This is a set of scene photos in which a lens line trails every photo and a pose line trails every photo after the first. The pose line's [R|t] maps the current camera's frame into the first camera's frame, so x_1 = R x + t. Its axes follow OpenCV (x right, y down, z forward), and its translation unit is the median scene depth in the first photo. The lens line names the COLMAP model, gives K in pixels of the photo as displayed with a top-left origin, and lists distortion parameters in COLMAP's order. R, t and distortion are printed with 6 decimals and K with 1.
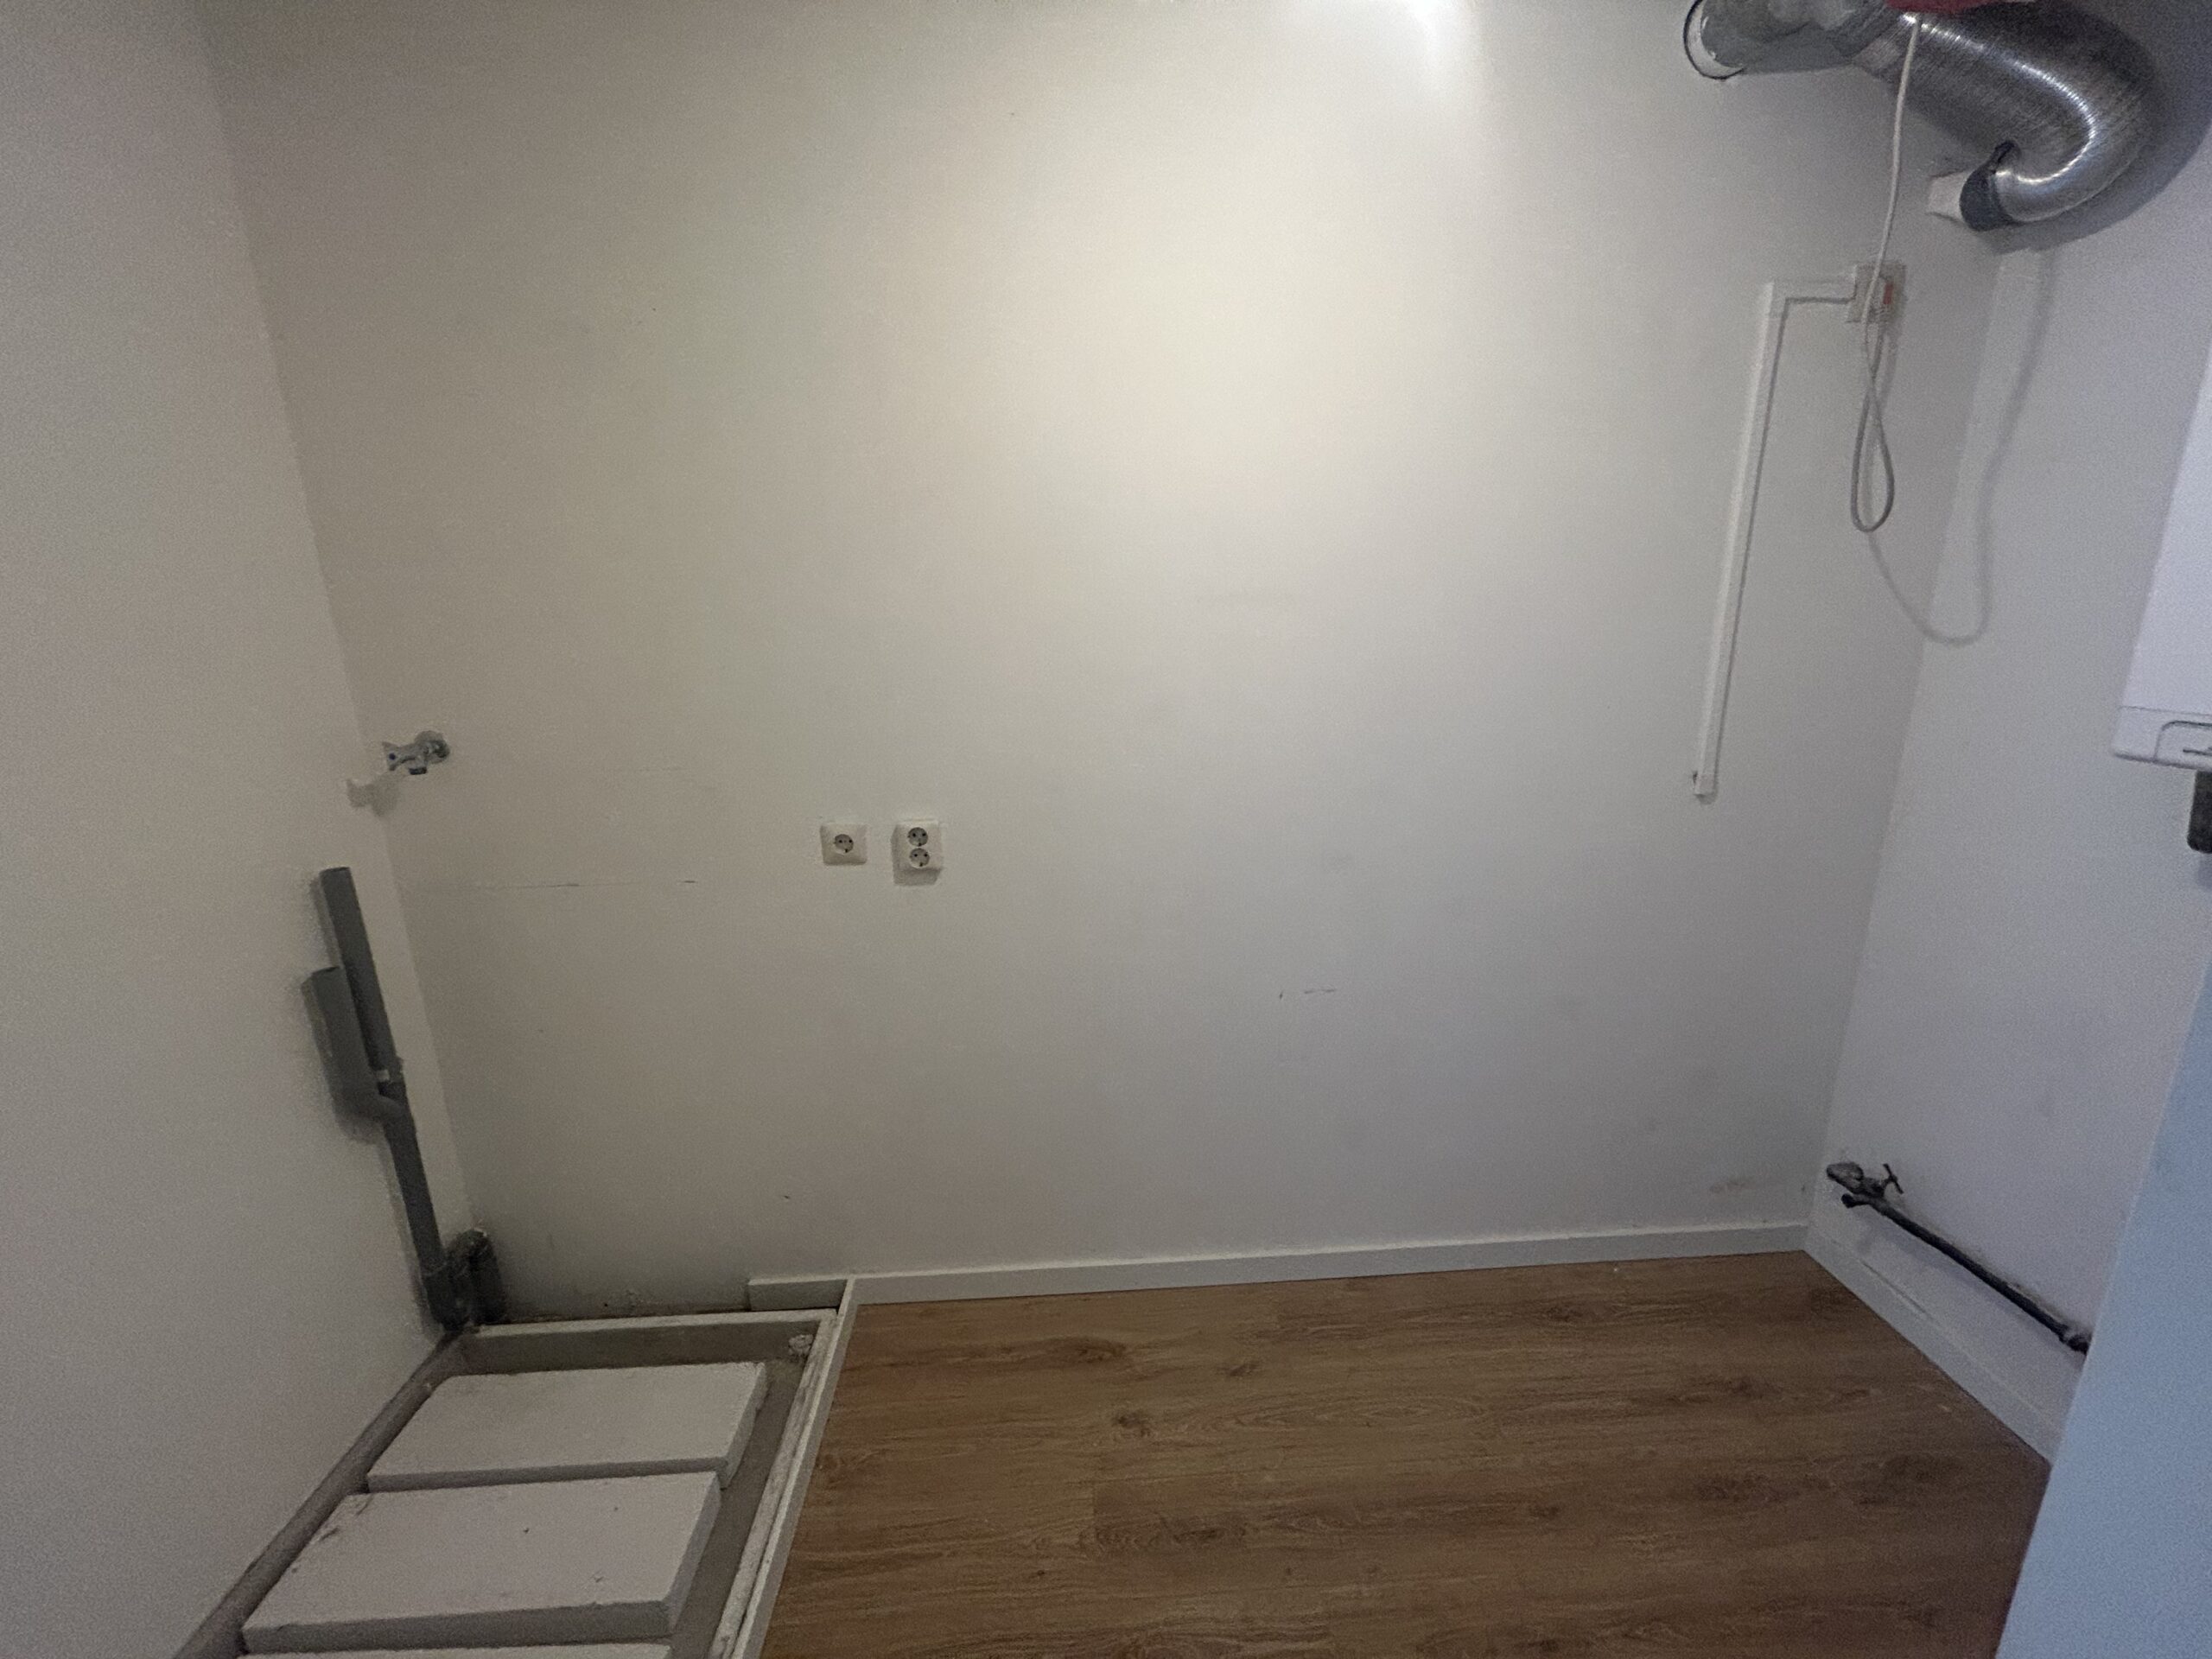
lens RADIAL K [[895.6, 0, 1110.5], [0, 895.6, 829.0], [0, 0, 1]] dist [-0.001232, -0.000062]
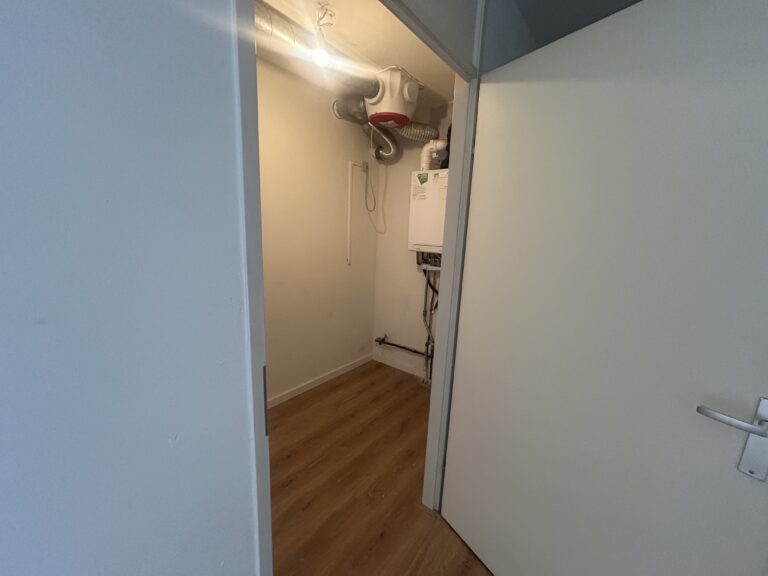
lens RADIAL K [[311.0, 0, 385.6], [0, 311.0, 287.8], [0, 0, 1]] dist [-0.001232, -0.000062]
pose [[0.649968, -0.095806, 0.753898, -0.514696], [0.131179, 0.991275, 0.012877, 0.102605], [-0.748554, 0.090526, 0.656865, -0.231113]]
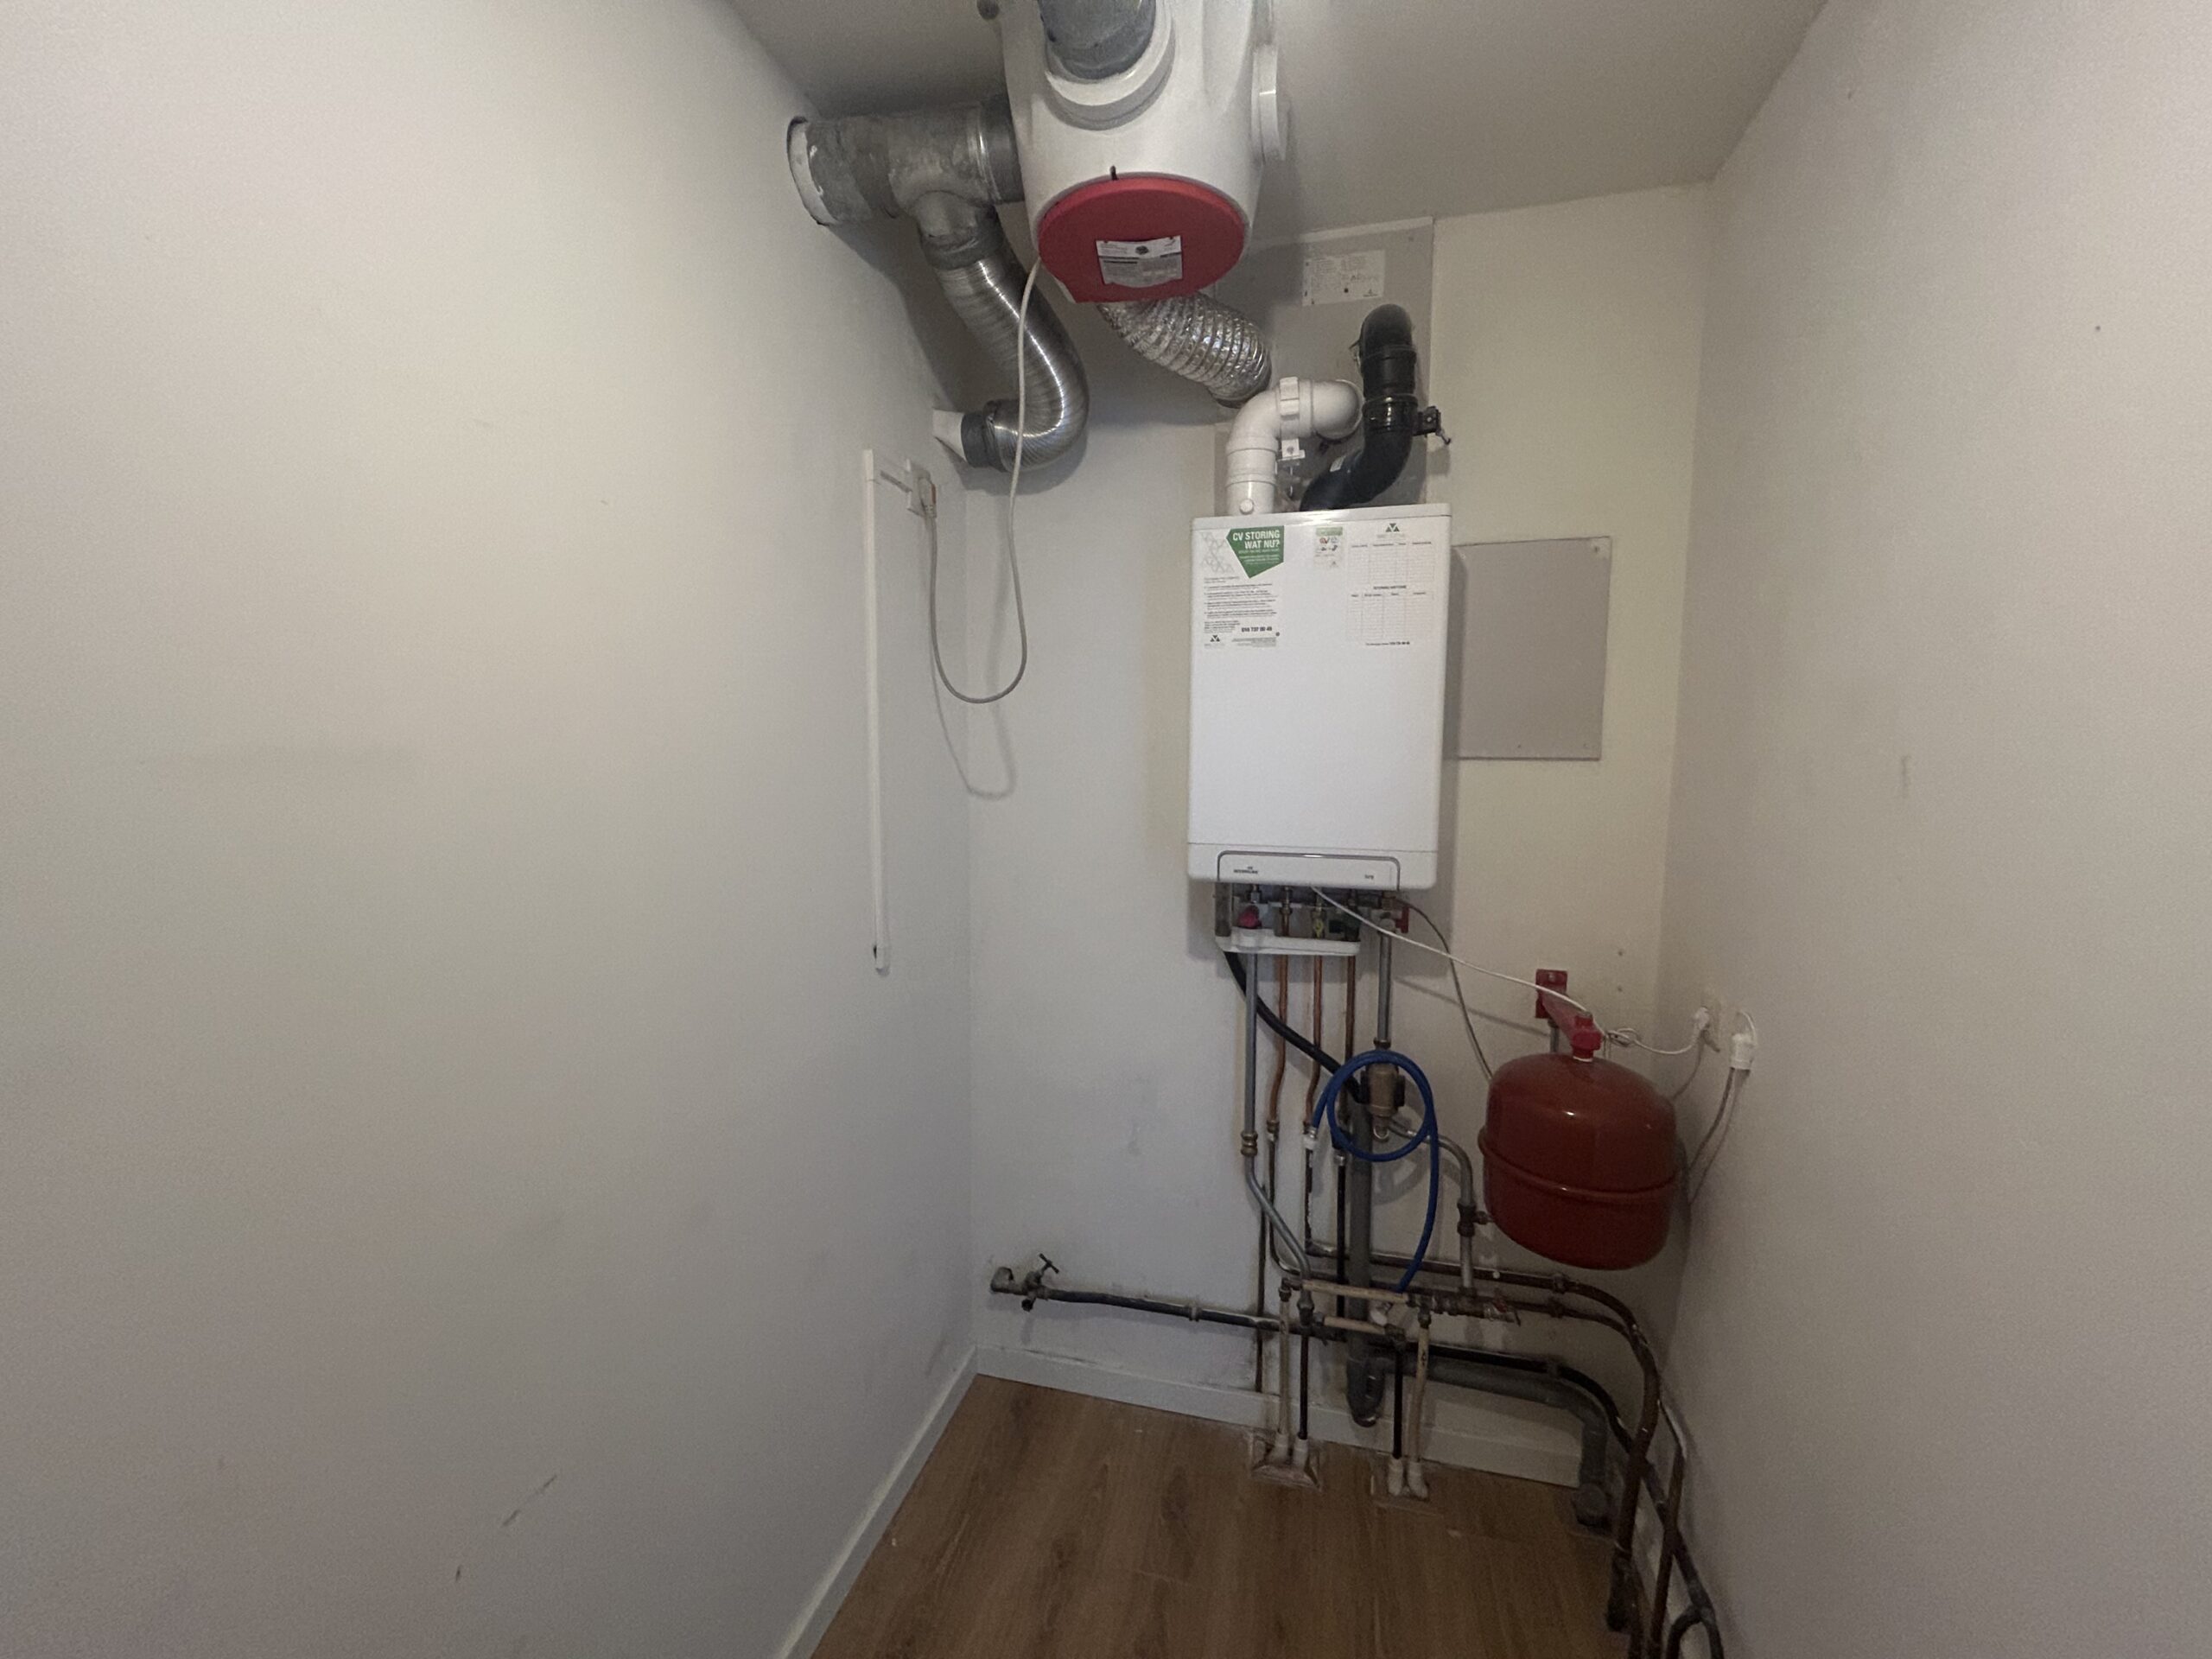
lens RADIAL K [[895.6, 0, 1110.5], [0, 895.6, 829.0], [0, 0, 1]] dist [-0.001232, -0.000062]
pose [[0.311523, -0.073137, 0.947420, -0.144099], [0.220260, 0.975437, 0.002876, -0.144857], [-0.924359, 0.207782, 0.319980, 0.515983]]
